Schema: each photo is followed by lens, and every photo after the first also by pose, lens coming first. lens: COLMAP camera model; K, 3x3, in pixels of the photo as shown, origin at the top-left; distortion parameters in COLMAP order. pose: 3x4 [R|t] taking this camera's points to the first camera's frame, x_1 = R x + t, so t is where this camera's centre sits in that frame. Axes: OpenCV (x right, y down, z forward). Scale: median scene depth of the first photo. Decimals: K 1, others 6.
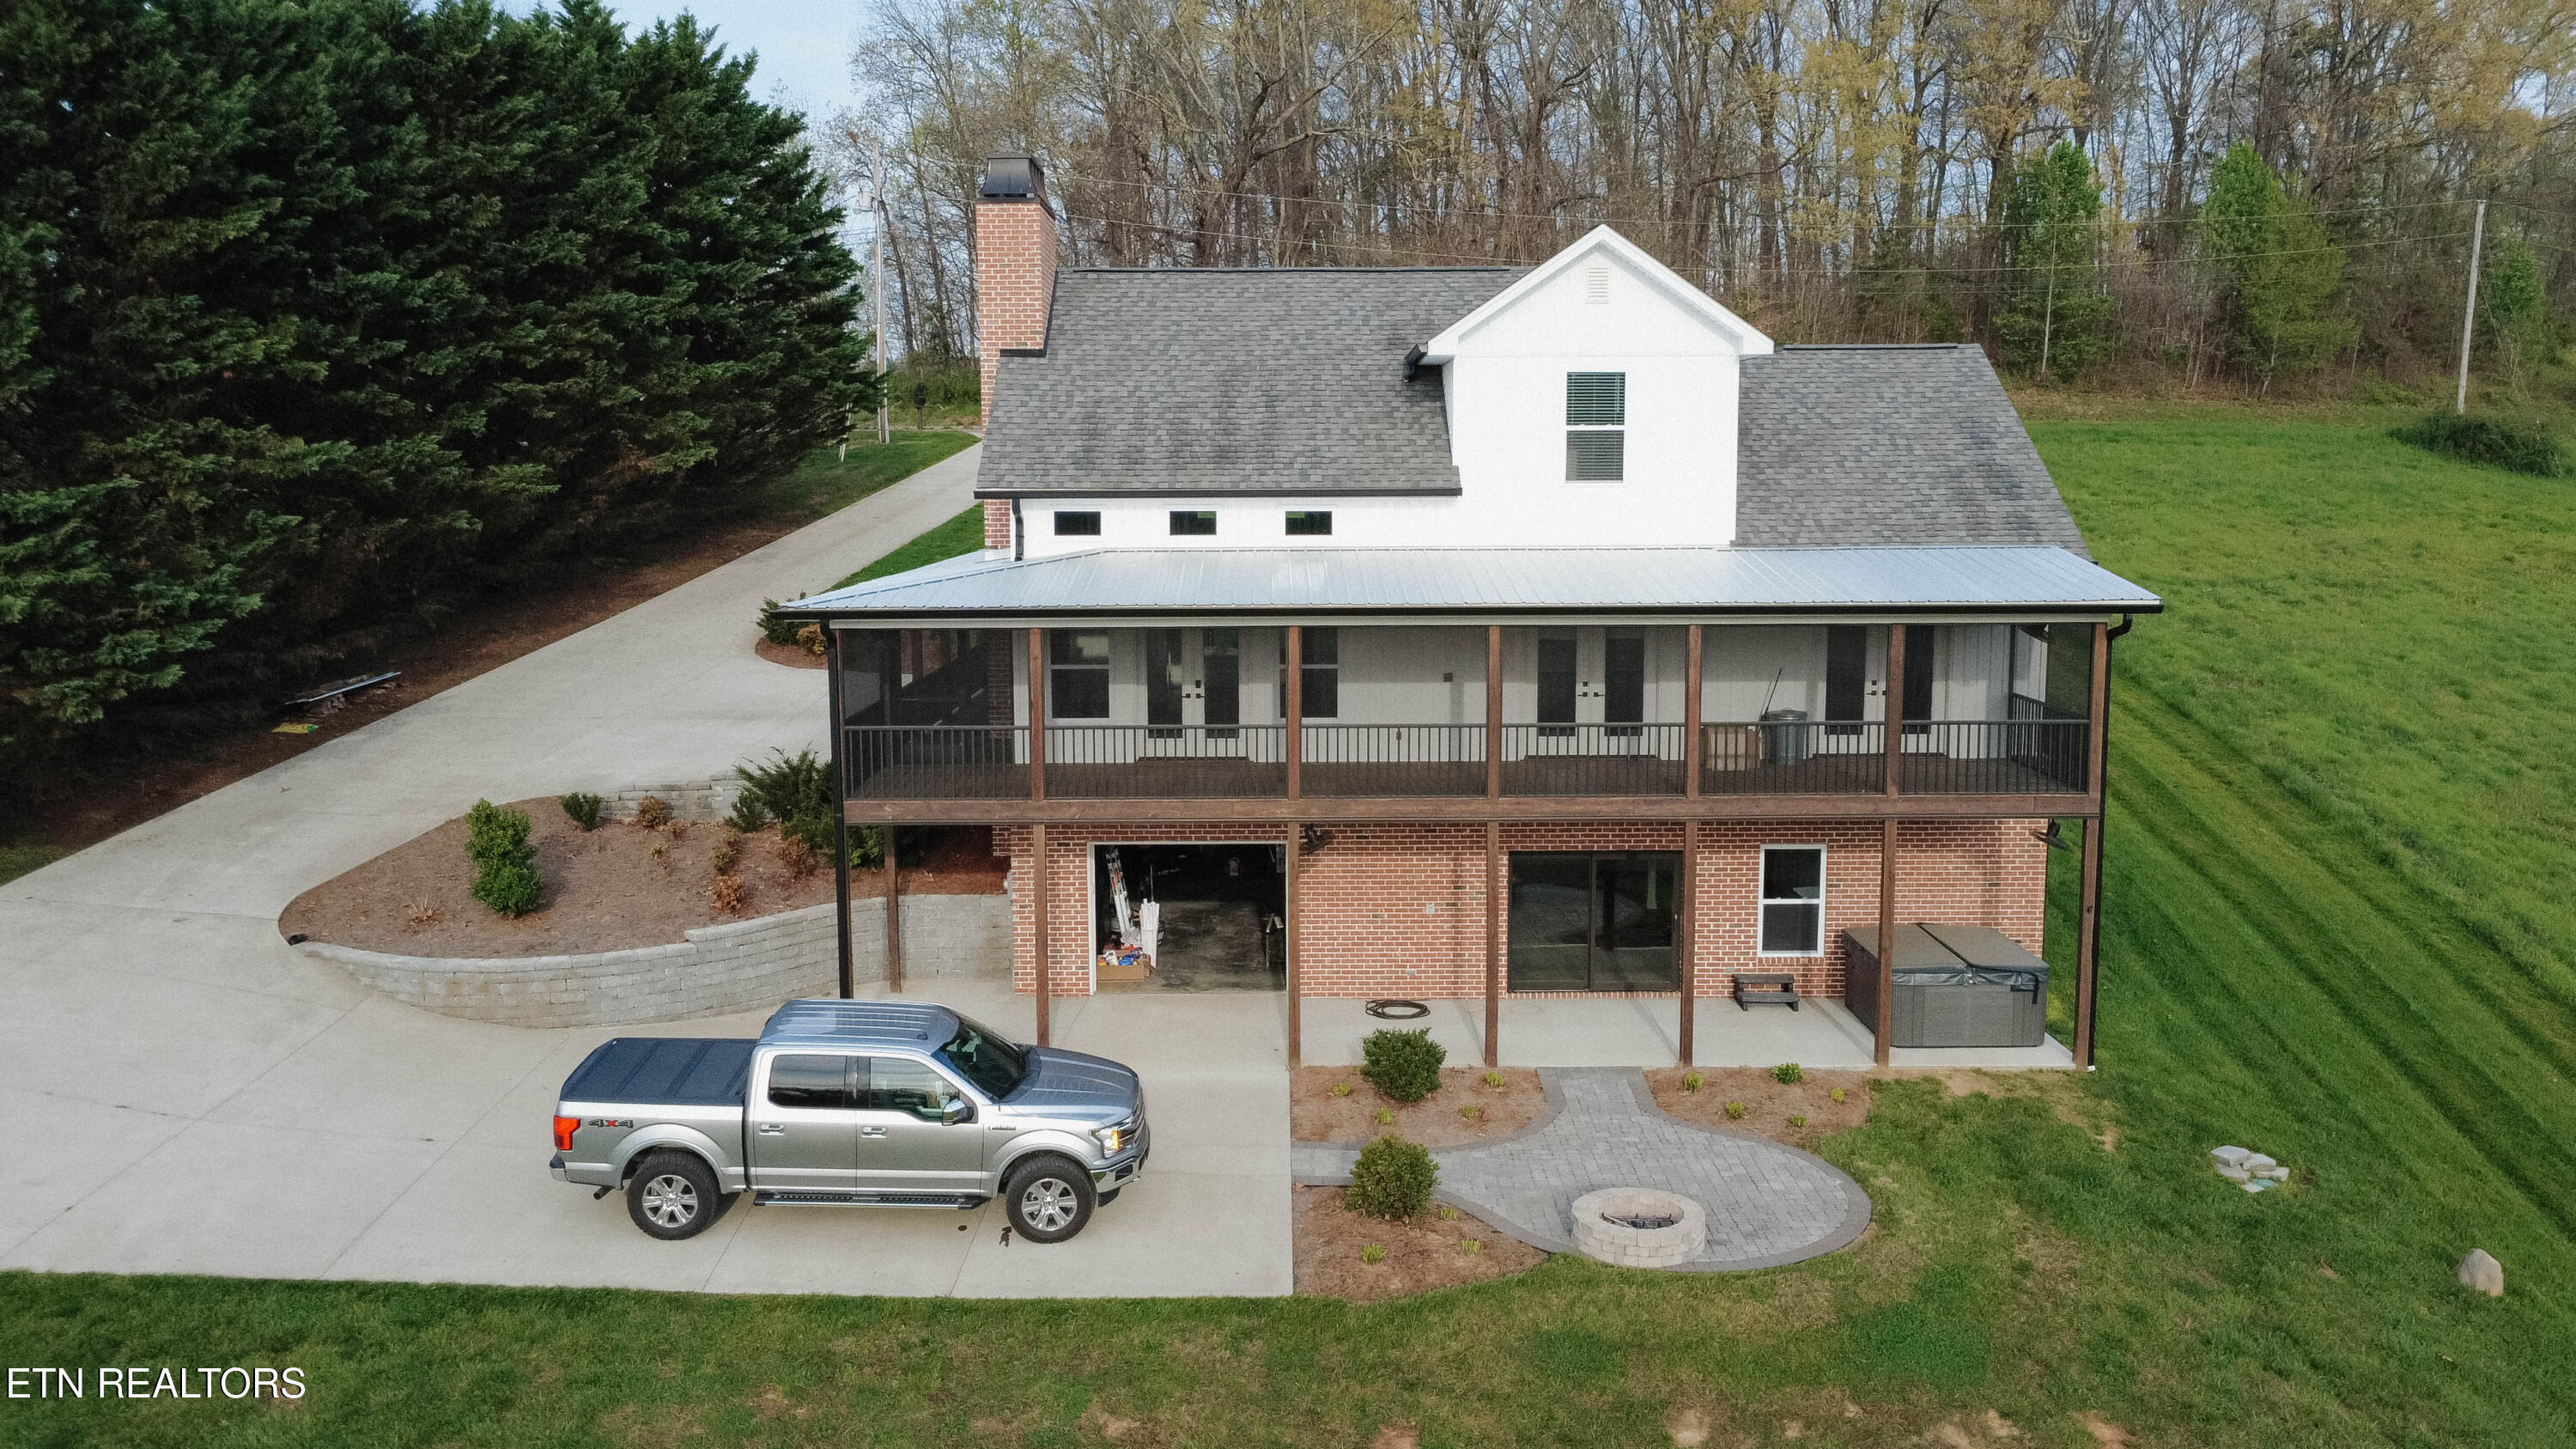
lens RADIAL K [[1983.4, 0, 1294.2], [0, 1983.4, 742.2], [0, 0, 1]] dist [0.012584, -0.016914]
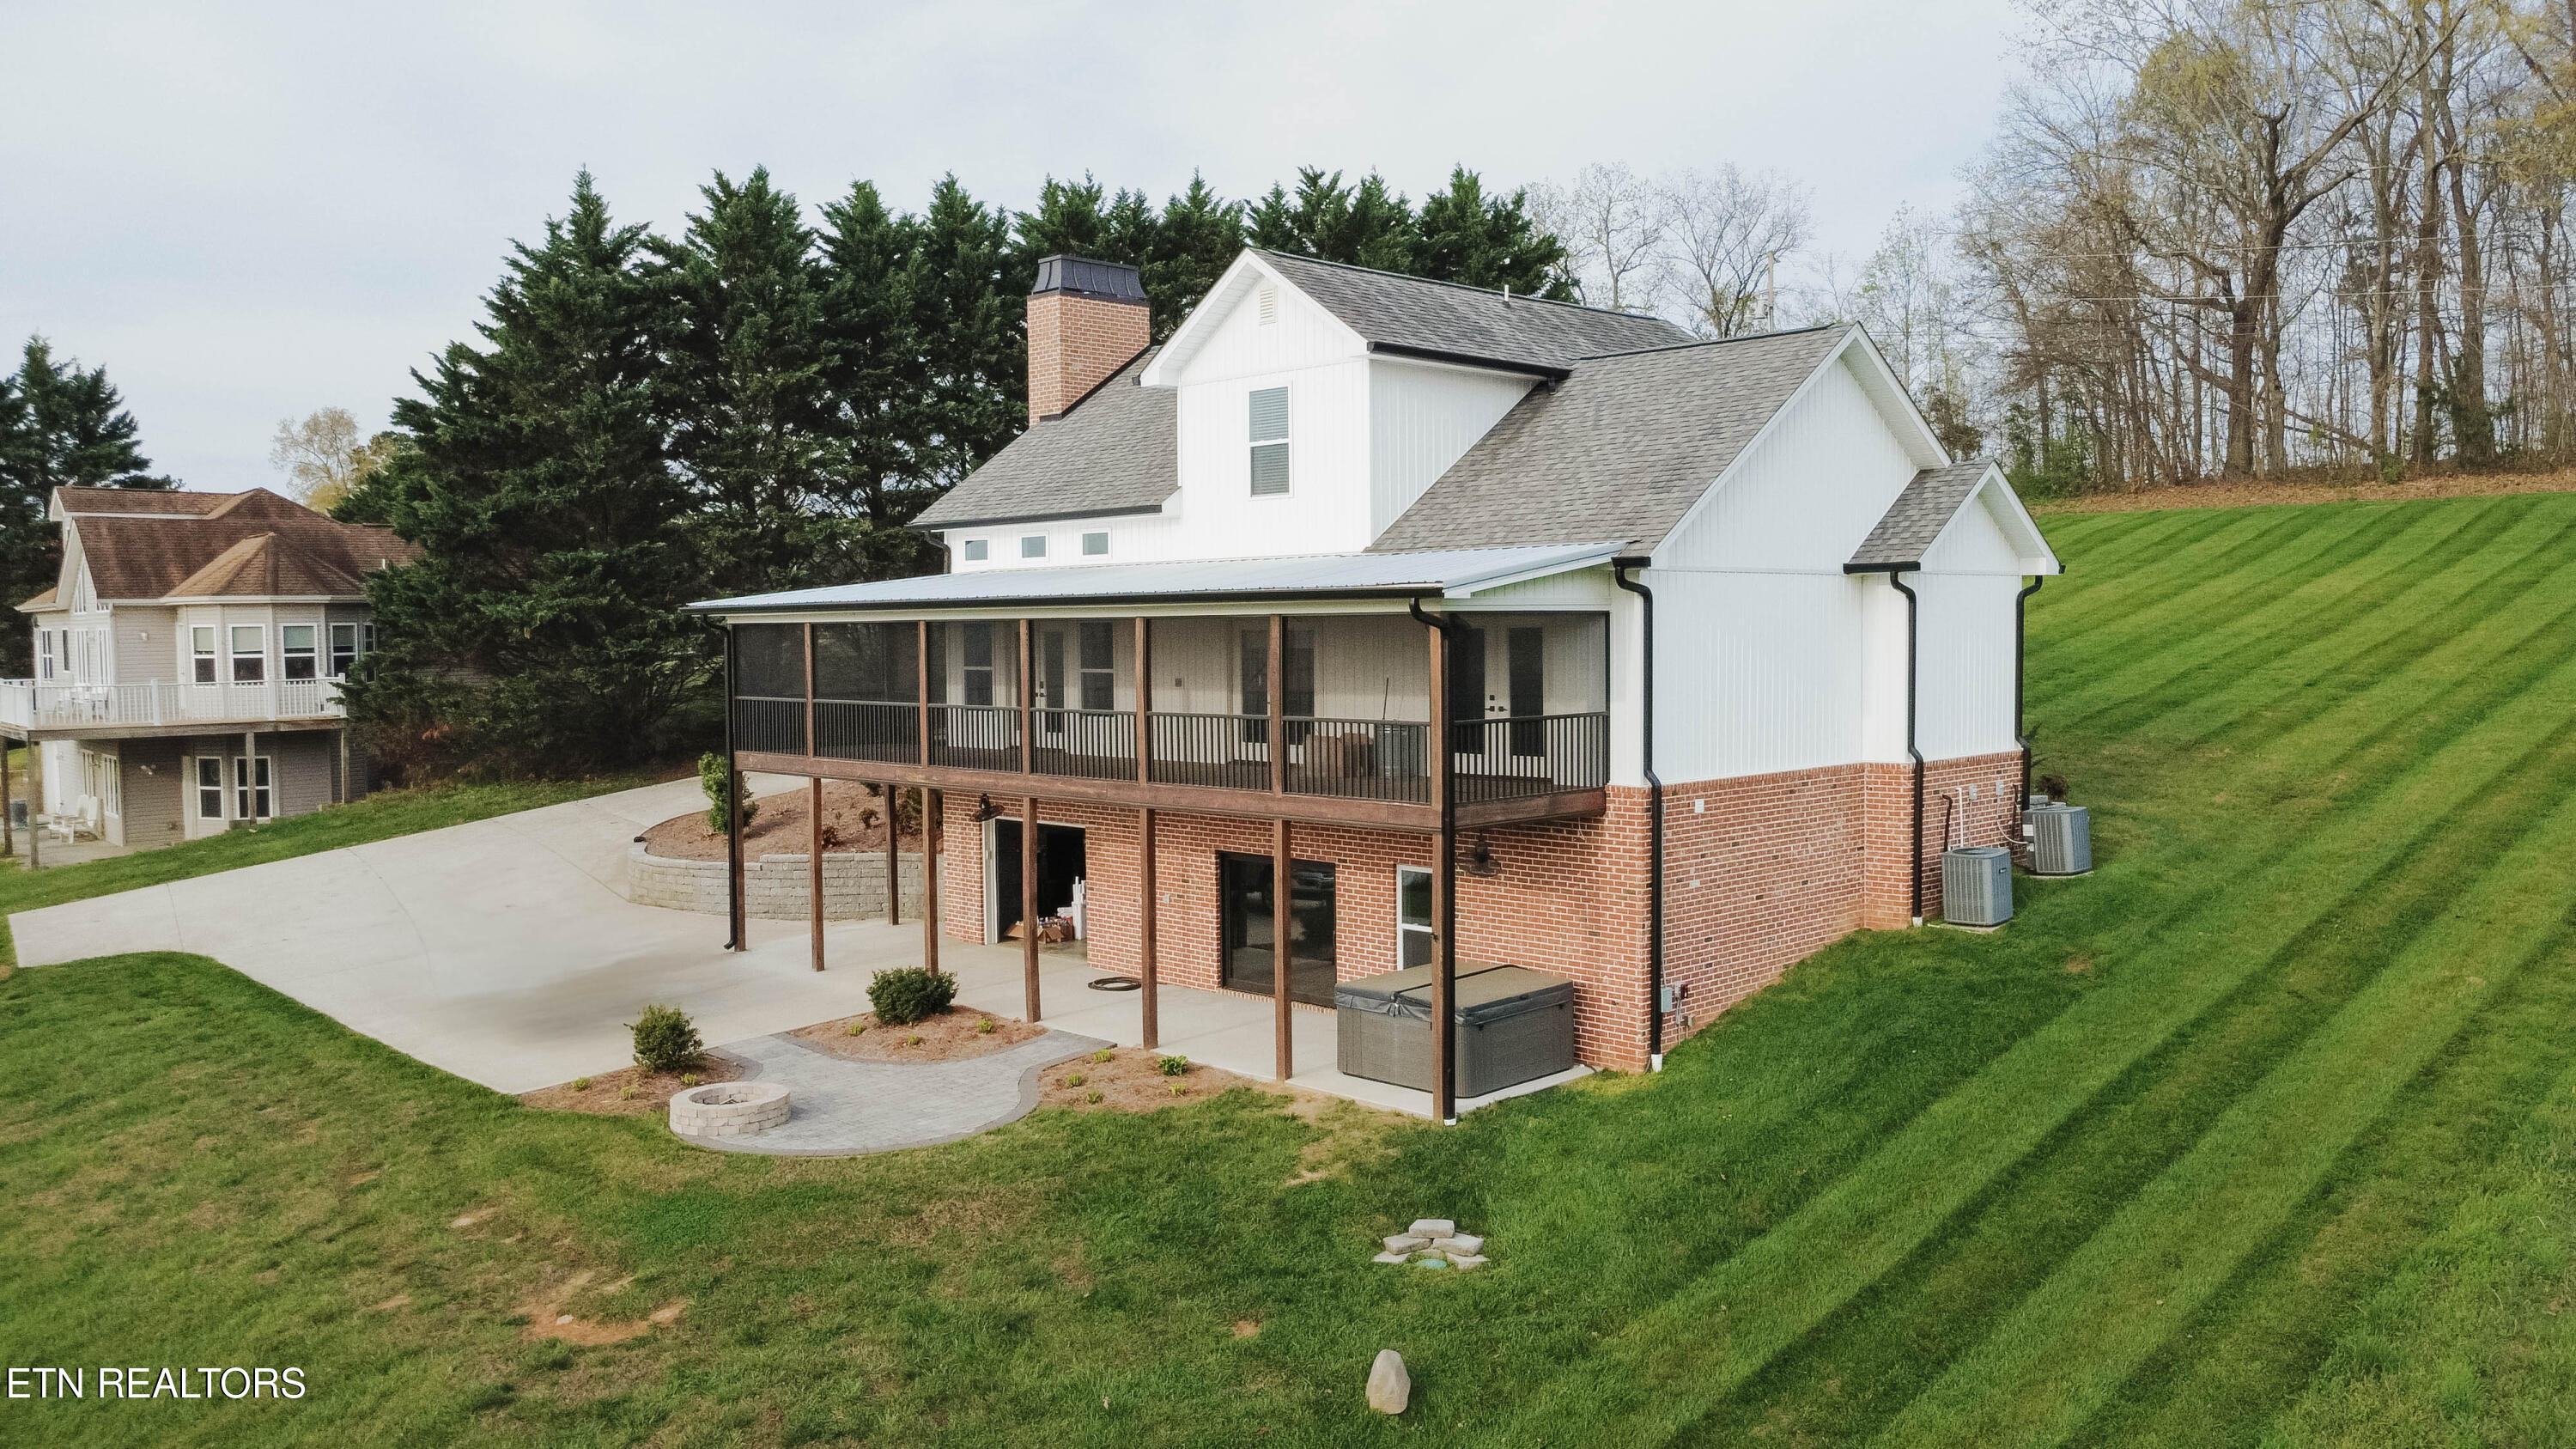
lens RADIAL K [[1983.4, 0, 1287.7], [0, 1983.4, 719.2], [0, 0, 1]] dist [0.012584, -0.016914]
pose [[0.697911, 0.031777, -0.715479, 0.890138], [-0.092567, 0.994638, -0.046118, 0.031249], [0.710177, 0.098416, 0.697111, 0.295668]]
